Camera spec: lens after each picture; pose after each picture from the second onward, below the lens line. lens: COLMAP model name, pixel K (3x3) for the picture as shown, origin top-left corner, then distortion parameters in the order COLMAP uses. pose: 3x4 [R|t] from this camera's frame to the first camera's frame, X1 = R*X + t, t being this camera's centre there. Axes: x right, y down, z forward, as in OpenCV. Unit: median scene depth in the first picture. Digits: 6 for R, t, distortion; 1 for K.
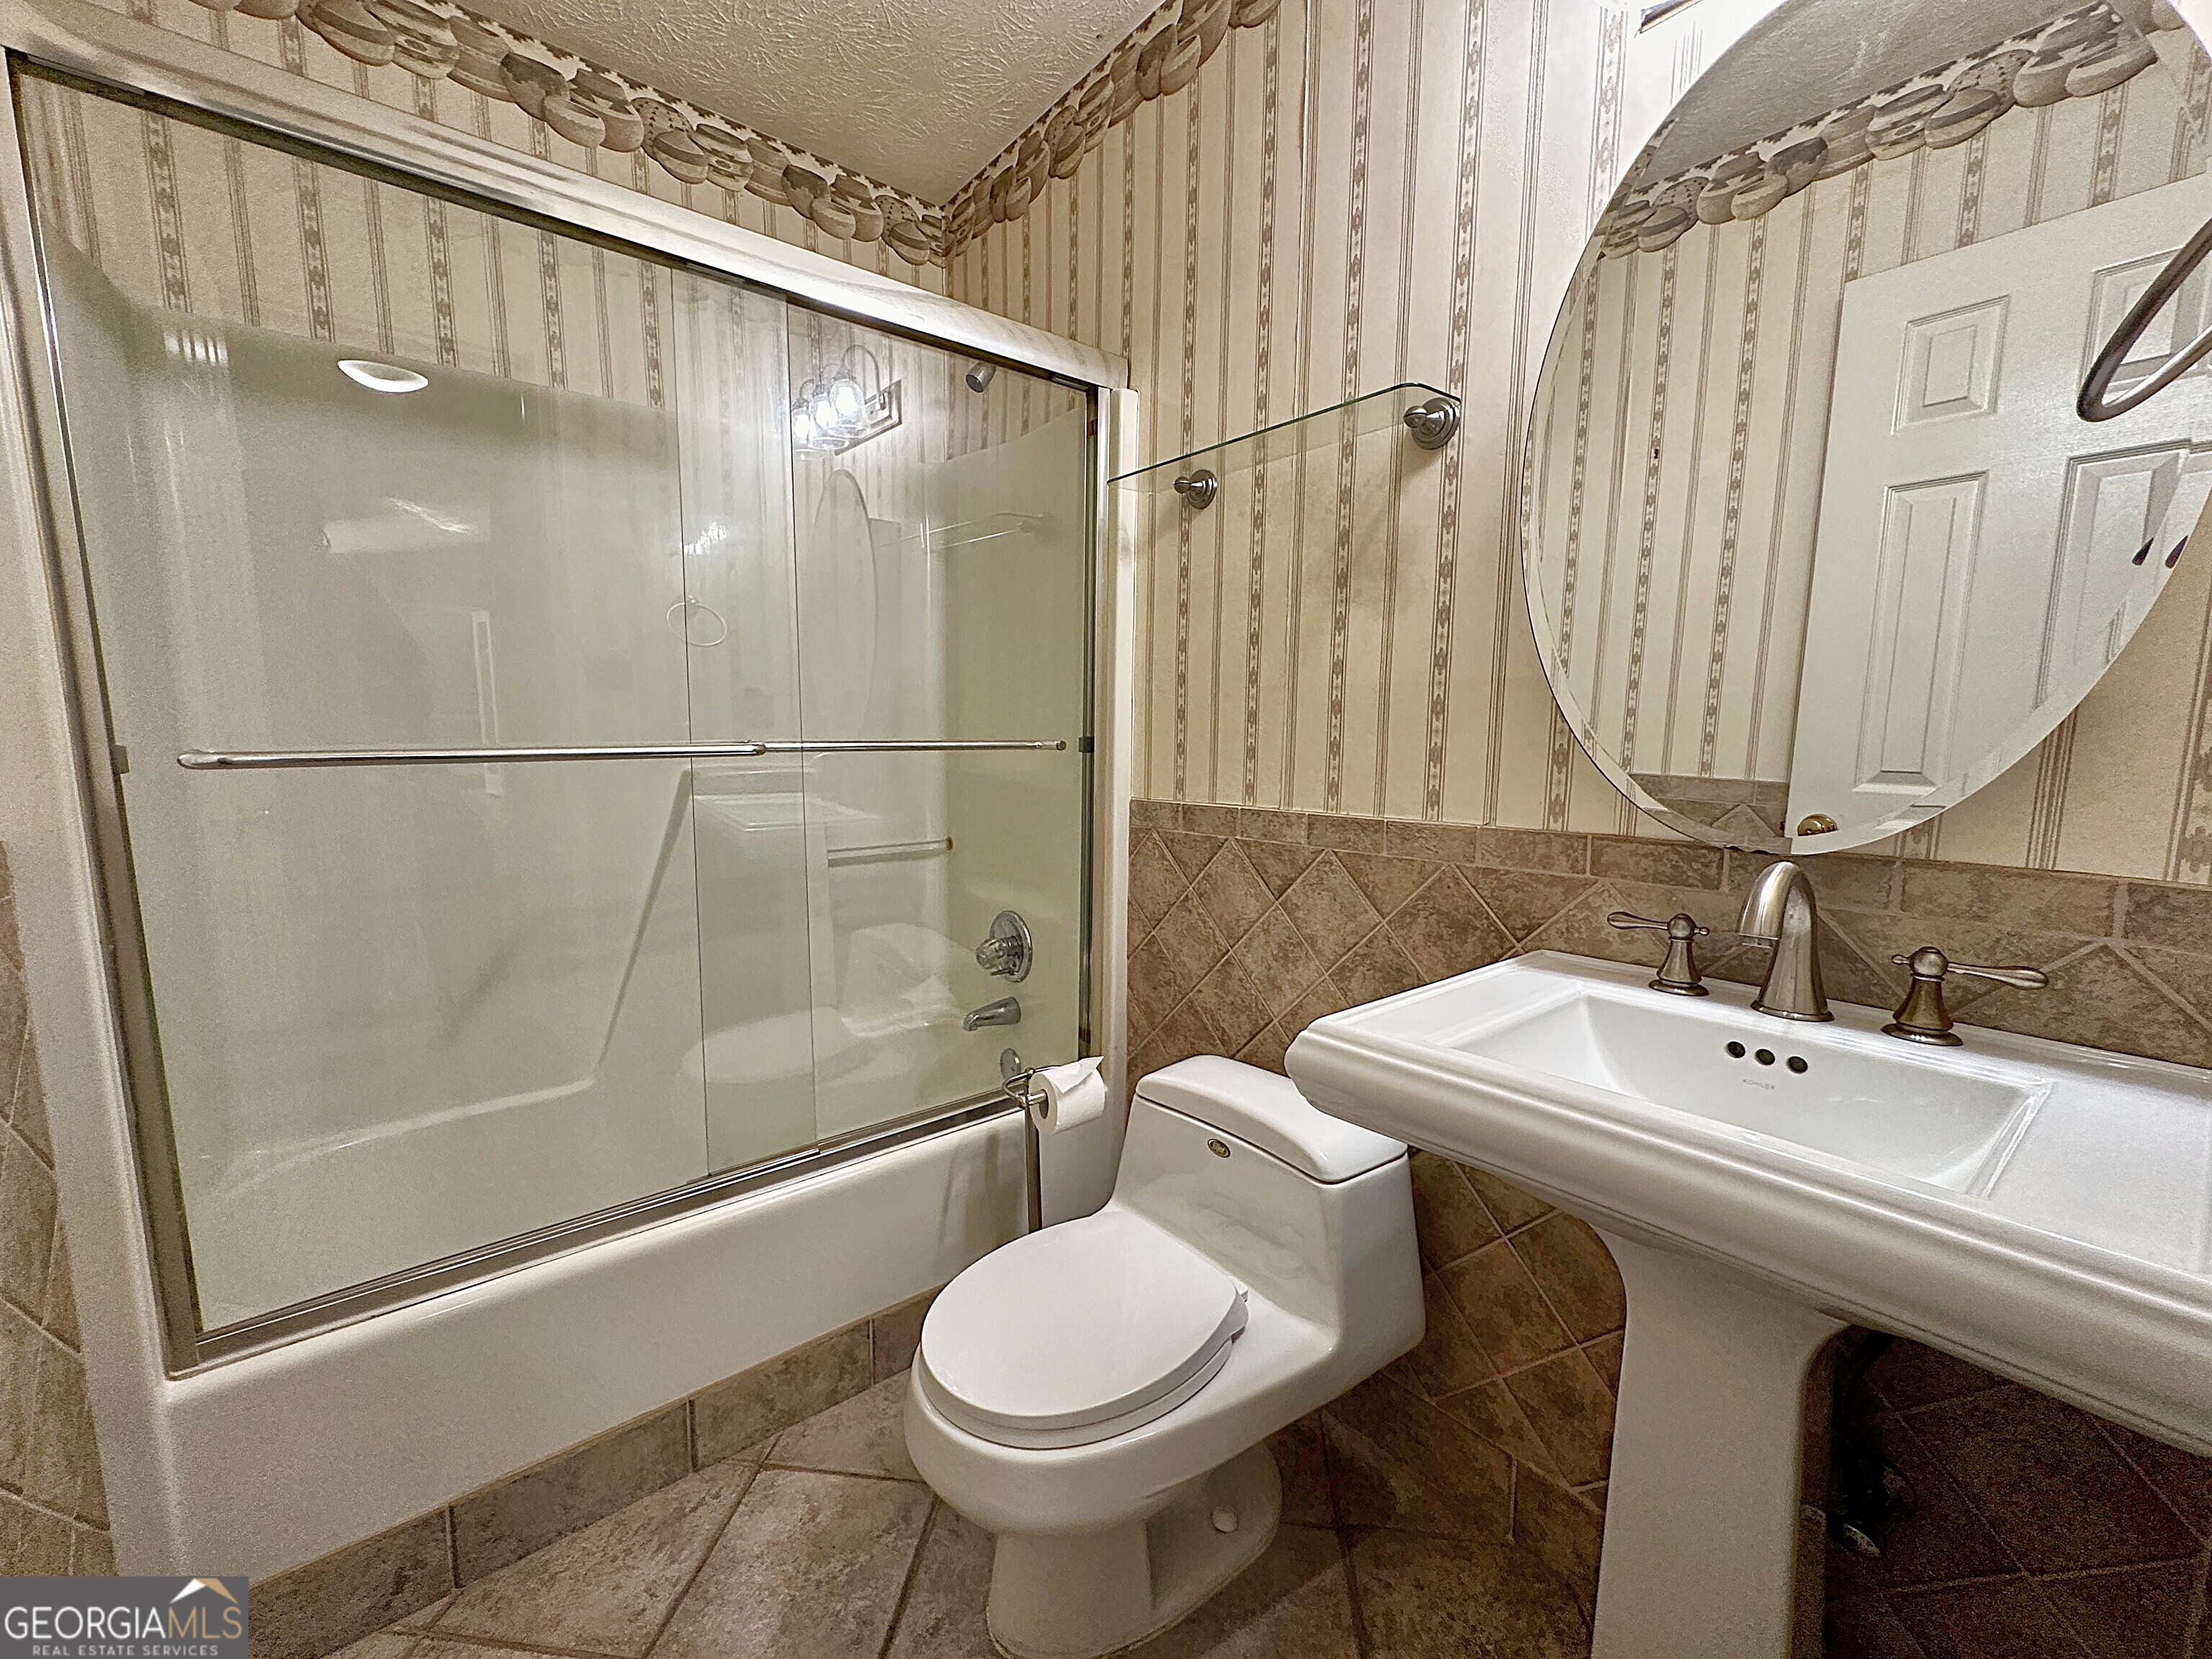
lens RADIAL K [[881.3, 0, 1099.4], [0, 881.3, 819.2], [0, 0, 1]] dist [-0.002733, 0.000722]
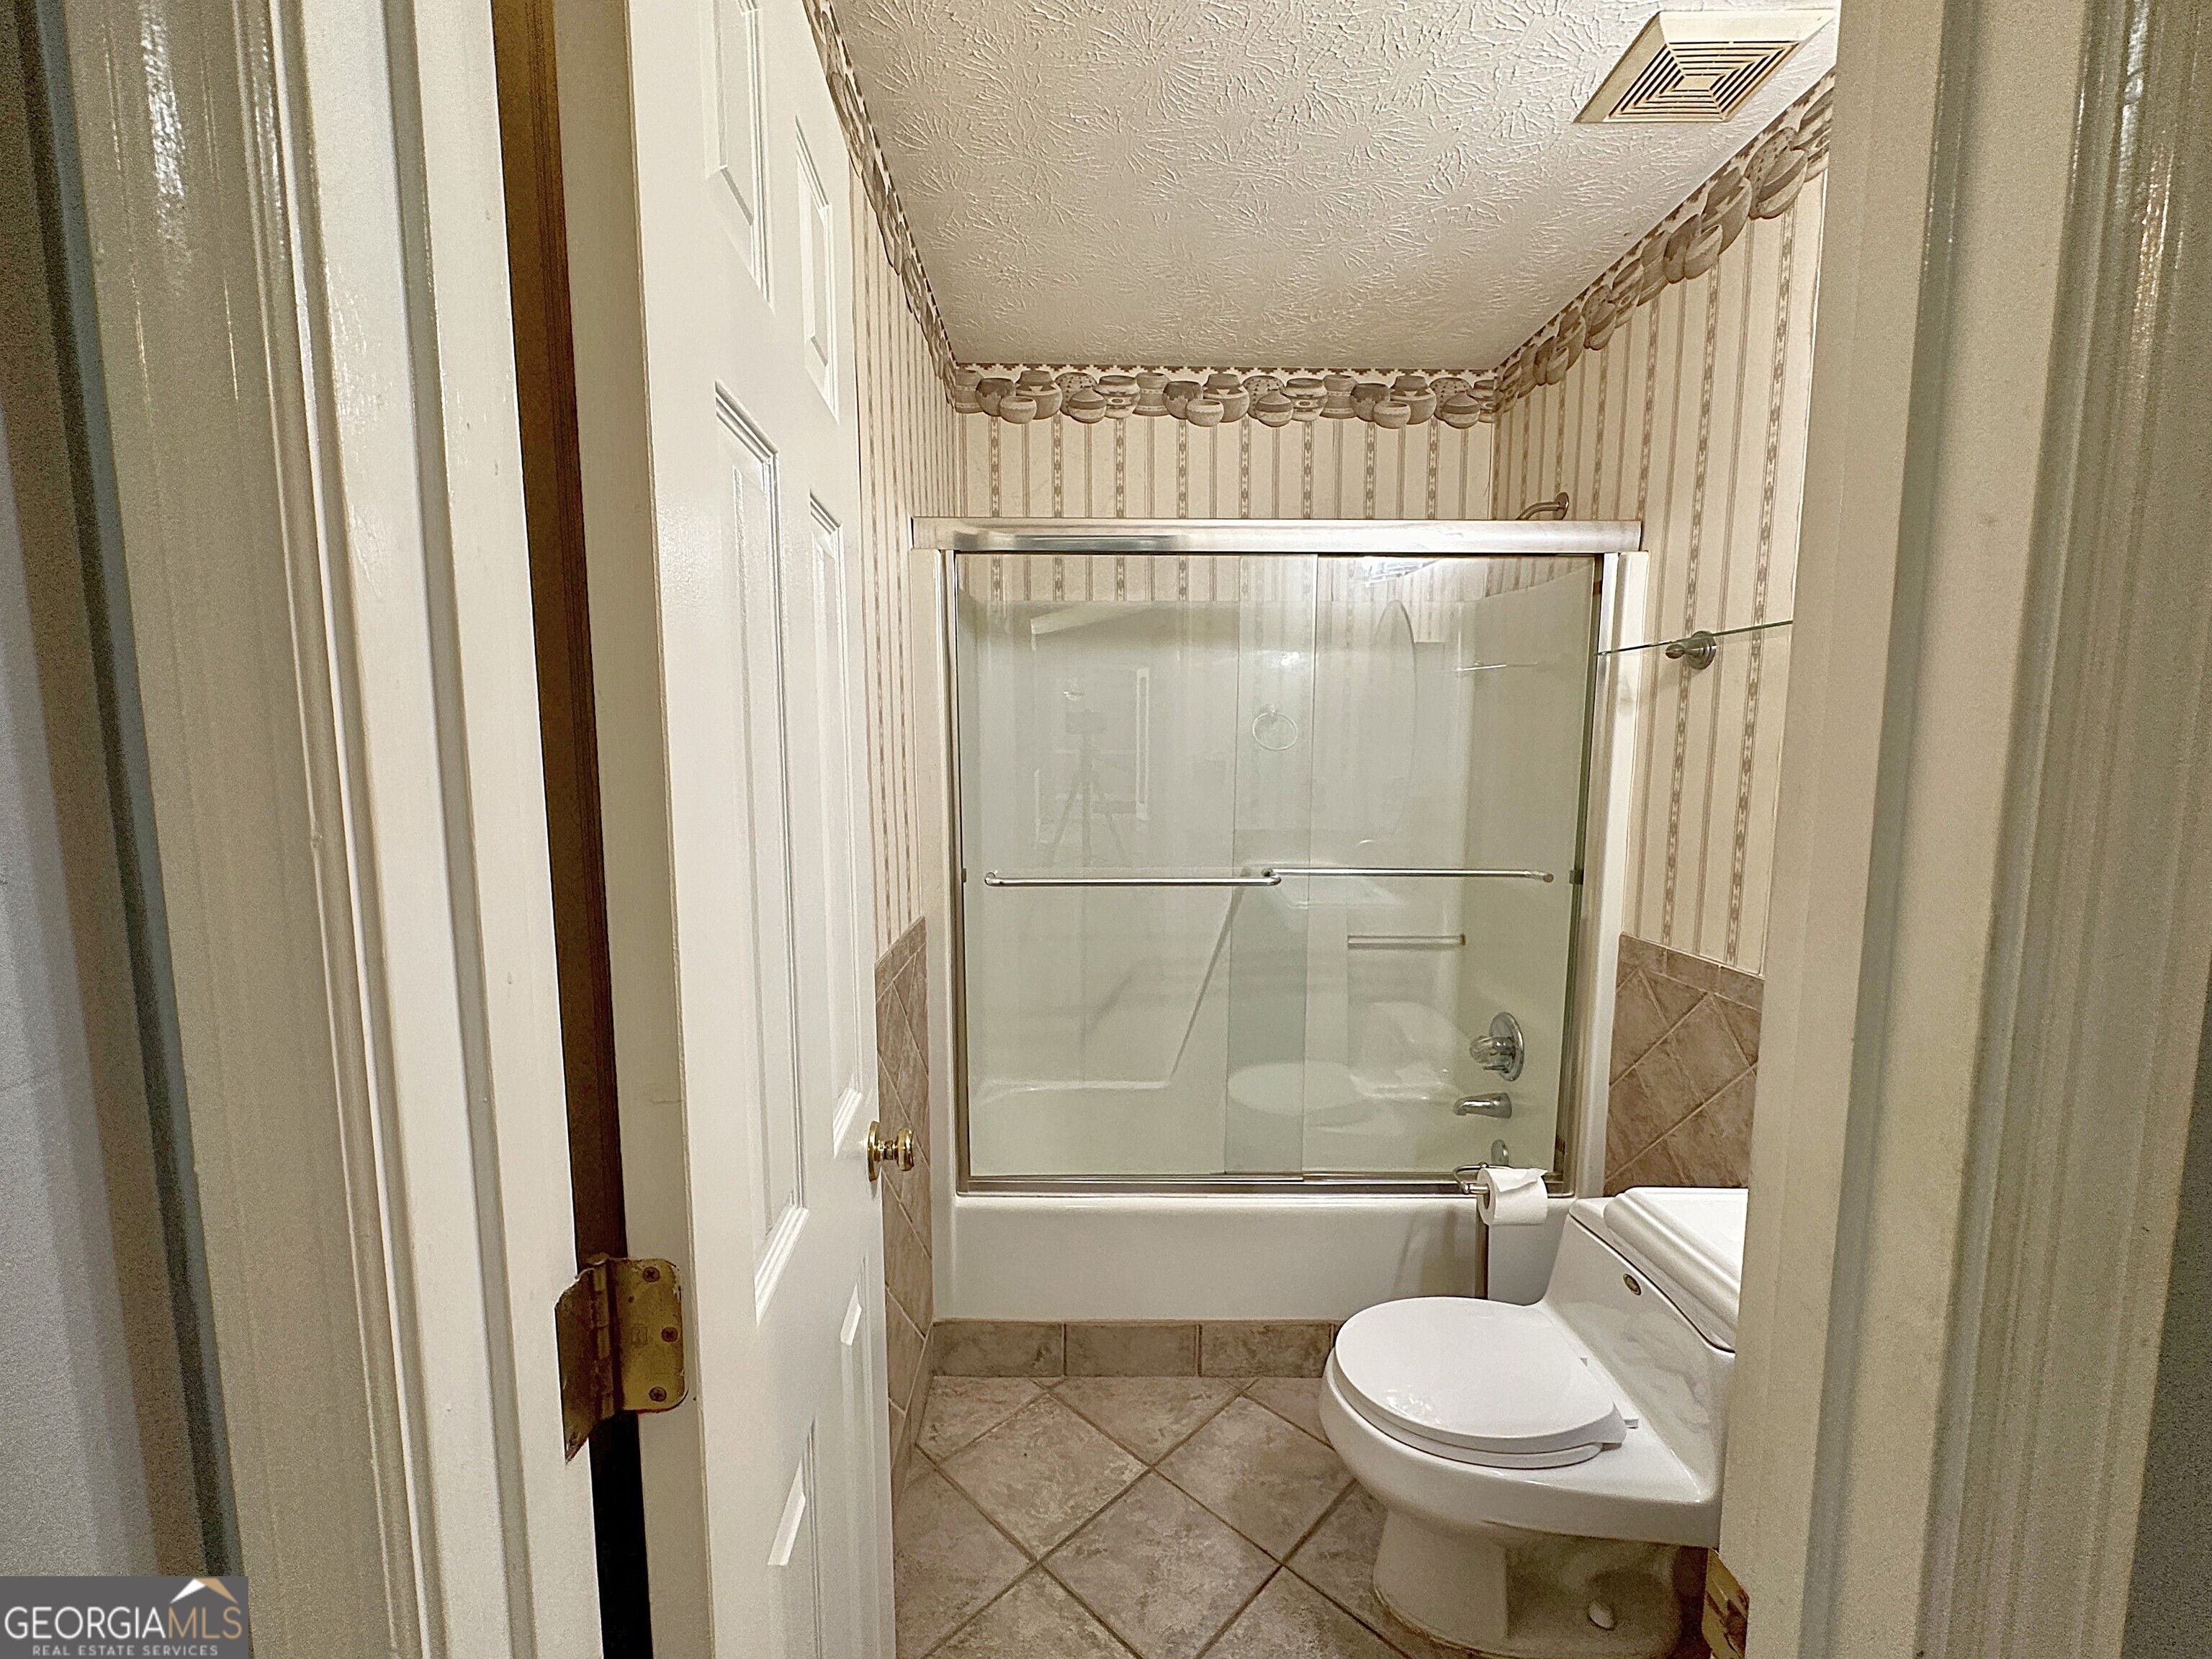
lens RADIAL K [[881.3, 0, 1096.3], [0, 881.3, 832.0], [0, 0, 1]] dist [-0.002733, 0.000722]
pose [[0.792116, 0.059387, -0.607474, 0.181041], [-0.073321, 0.997307, 0.001889, -0.105584], [0.605950, 0.043045, 0.794337, -0.223074]]
